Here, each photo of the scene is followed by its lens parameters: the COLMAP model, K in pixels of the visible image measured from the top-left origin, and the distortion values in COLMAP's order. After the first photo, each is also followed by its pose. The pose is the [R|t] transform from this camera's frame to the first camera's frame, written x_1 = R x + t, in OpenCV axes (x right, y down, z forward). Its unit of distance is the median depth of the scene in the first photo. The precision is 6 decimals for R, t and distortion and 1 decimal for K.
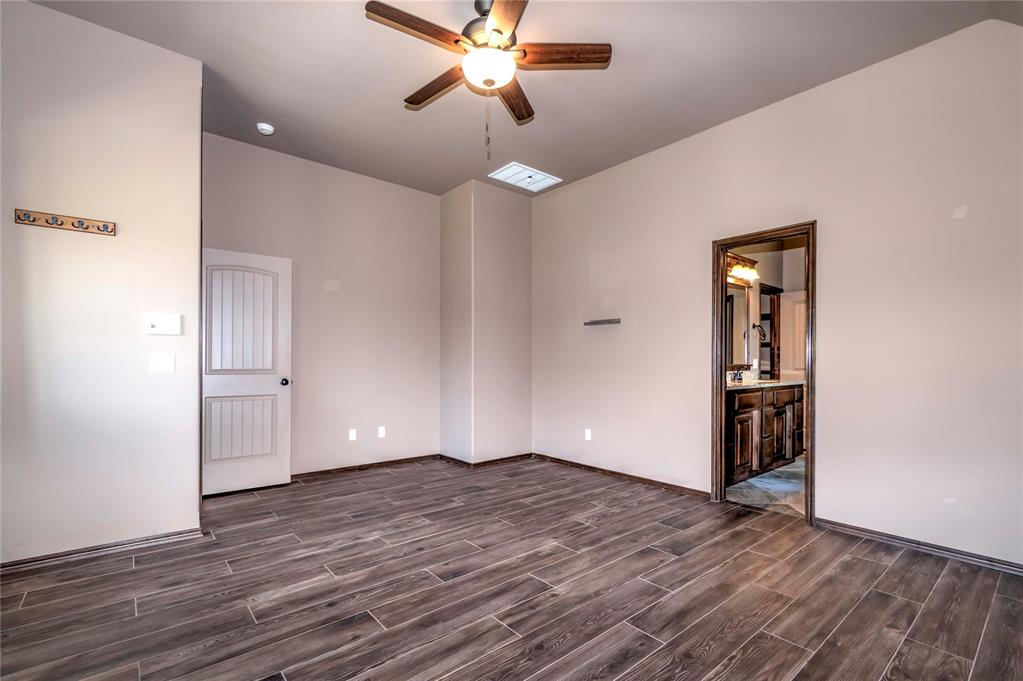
lens RADIAL K [[447.9, 0, 513.4], [0, 447.9, 355.7], [0, 0, 1]] dist [0.001185, 0.000128]
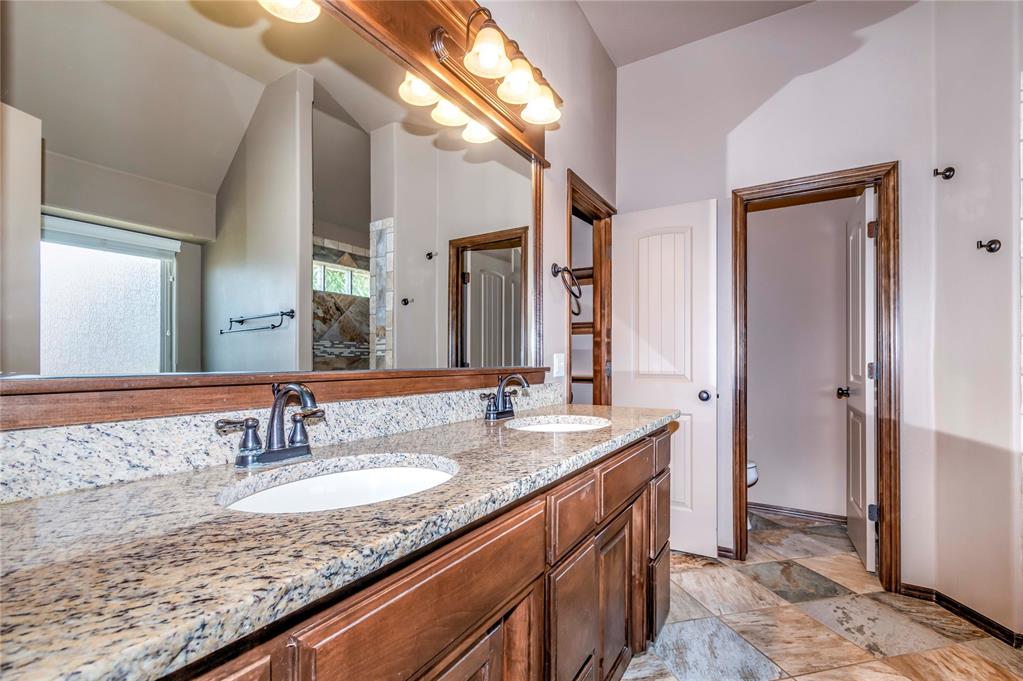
lens RADIAL K [[447.9, 0, 513.4], [0, 447.9, 355.7], [0, 0, 1]] dist [0.001185, 0.000128]
pose [[0.942526, -0.006220, 0.334076, 0.336532], [0.005983, 0.999981, 0.001738, 0.007499], [-0.334080, 0.000361, 0.942545, 0.584121]]
